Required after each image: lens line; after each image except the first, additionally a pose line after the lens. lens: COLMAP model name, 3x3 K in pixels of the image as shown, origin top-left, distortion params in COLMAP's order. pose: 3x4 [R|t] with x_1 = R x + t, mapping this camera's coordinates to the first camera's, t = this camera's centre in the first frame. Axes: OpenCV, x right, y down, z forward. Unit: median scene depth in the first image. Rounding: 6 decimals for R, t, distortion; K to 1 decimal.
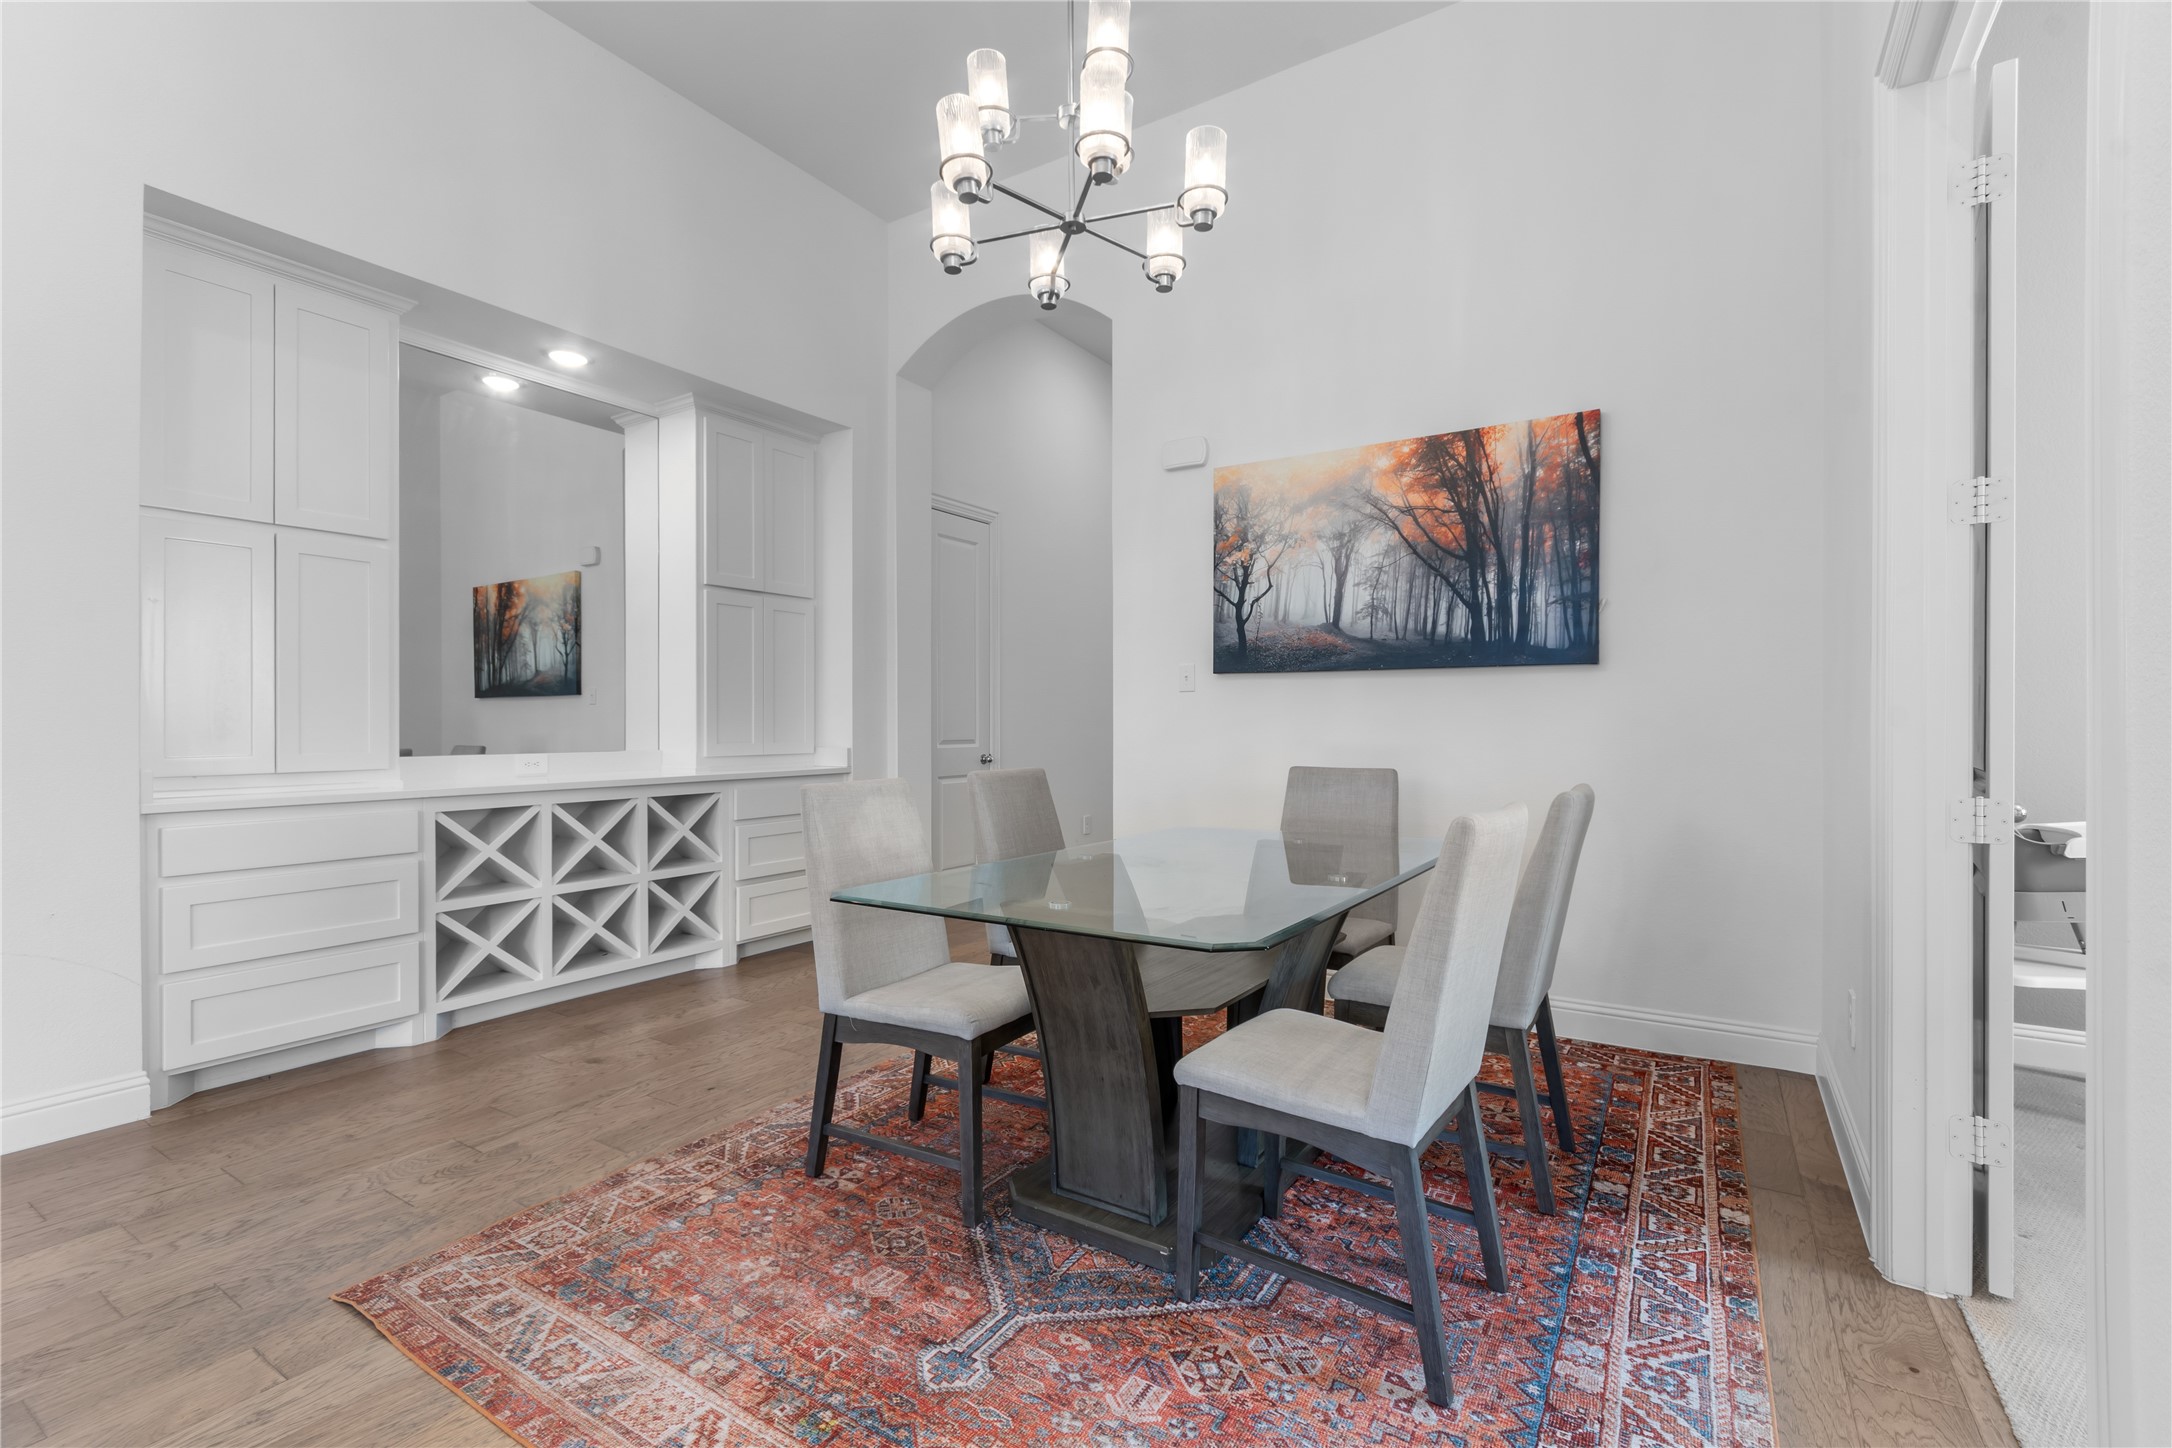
lens RADIAL K [[952.2, 0, 1089.2], [0, 952.2, 720.5], [0, 0, 1]] dist [-0.001986, 0.000306]
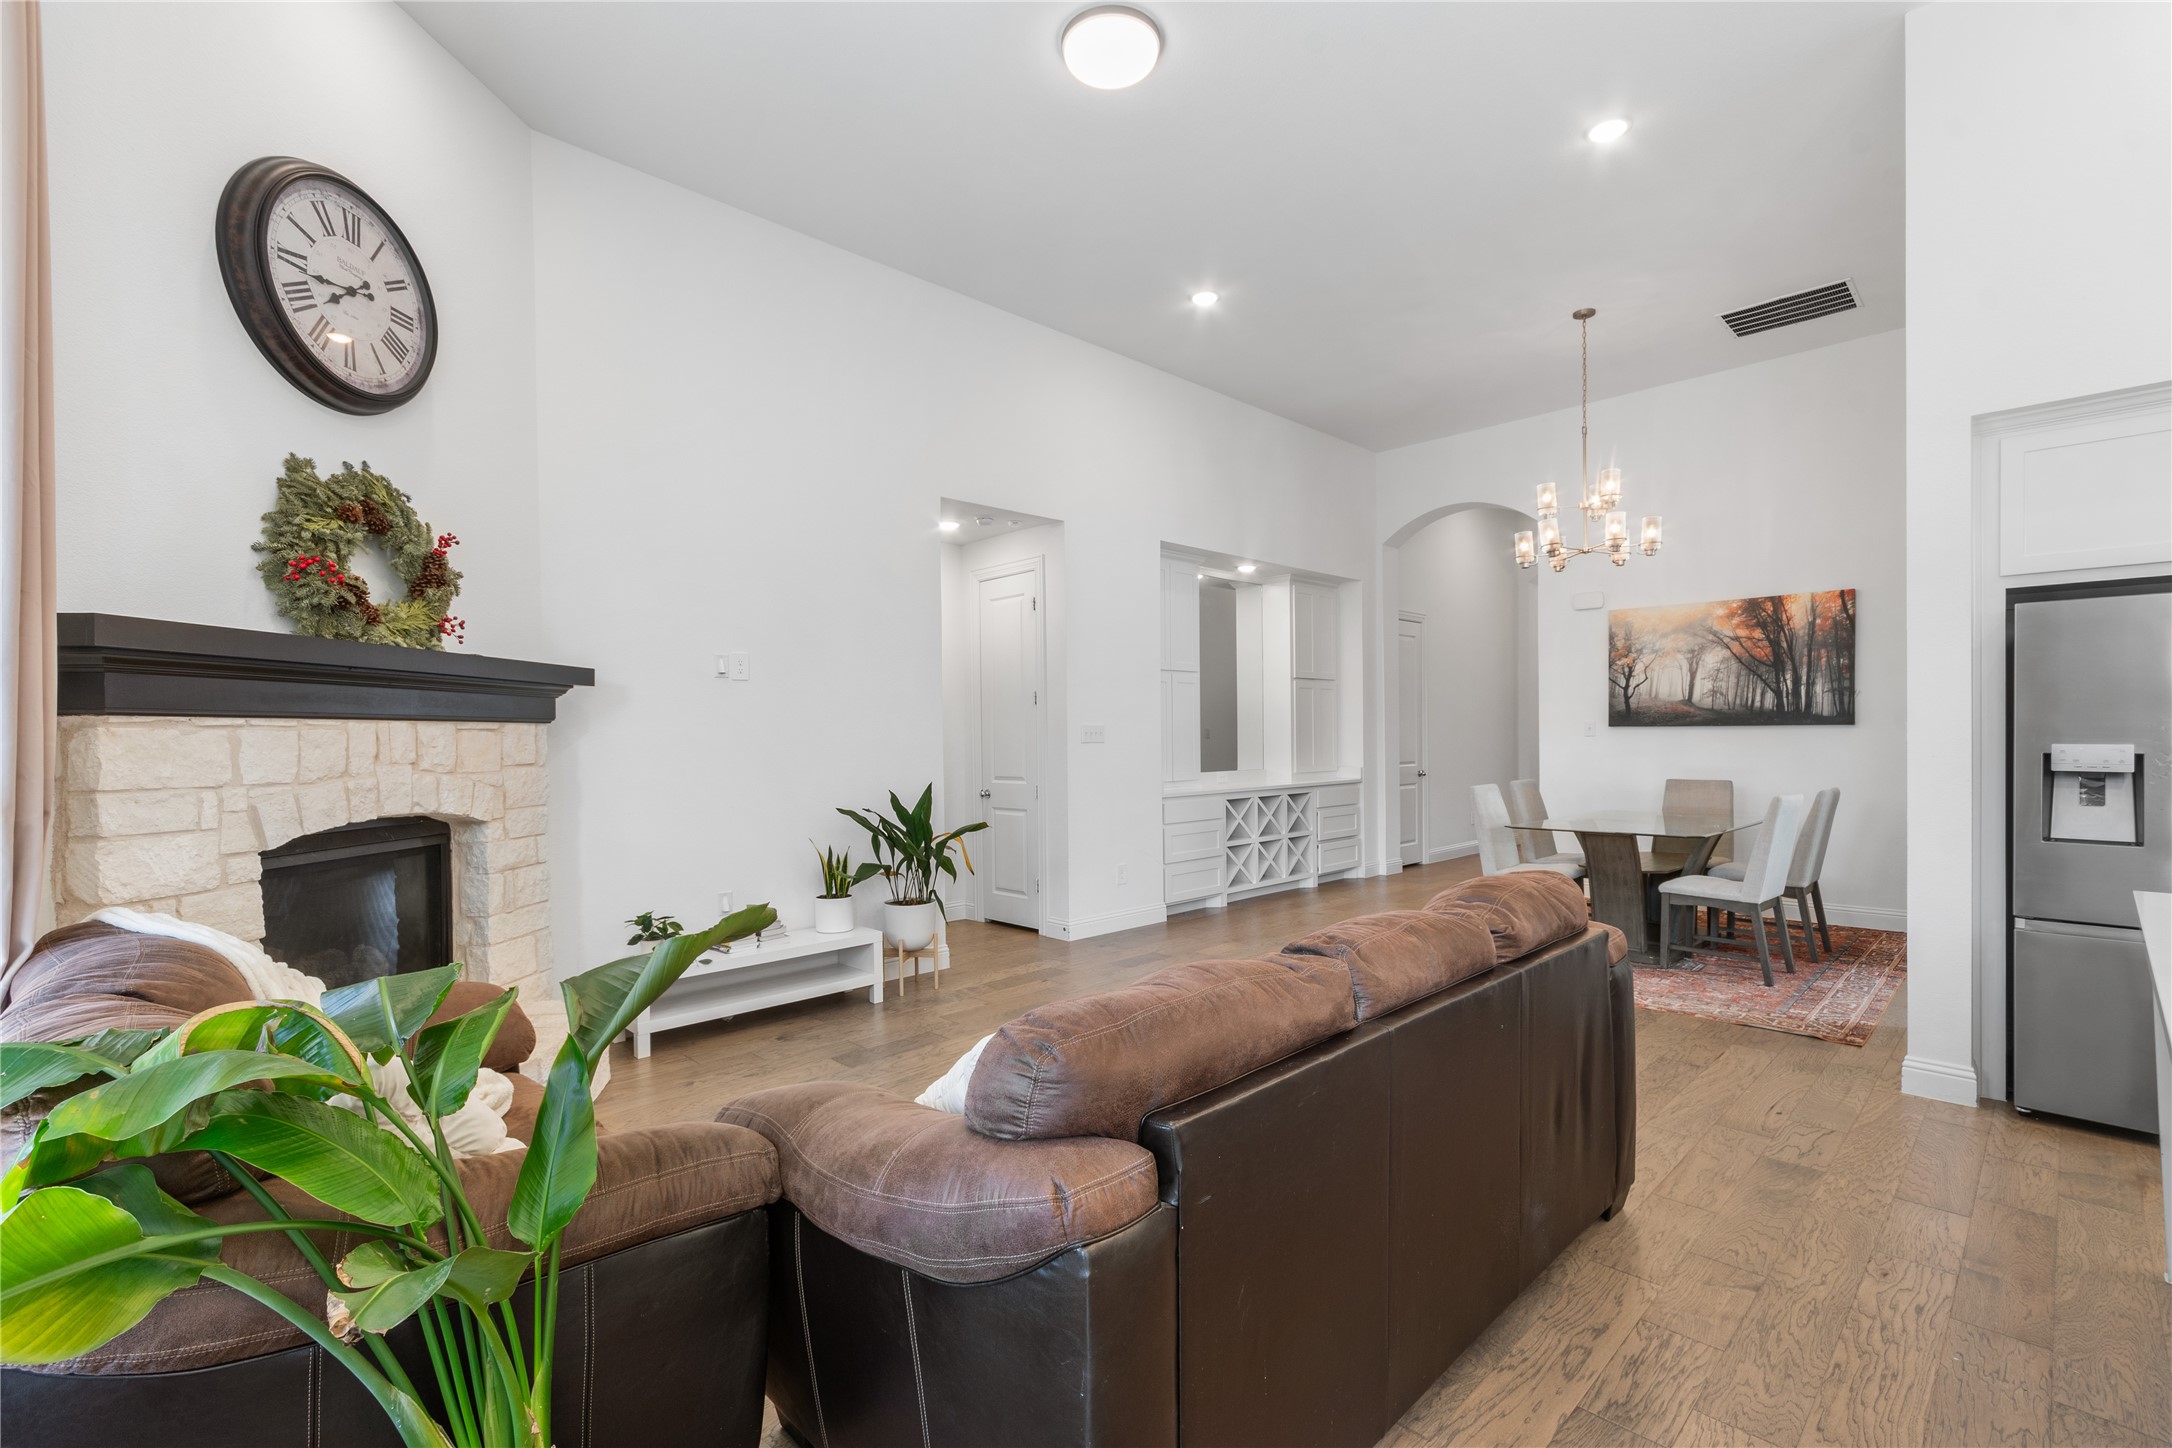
lens RADIAL K [[952.2, 0, 1082.3], [0, 952.2, 741.2], [0, 0, 1]] dist [-0.001986, 0.000306]
pose [[0.971025, -0.007354, -0.238866, -0.452842], [0.009640, 0.999918, 0.008405, -0.052765], [0.238785, -0.010464, 0.971016, -1.083778]]
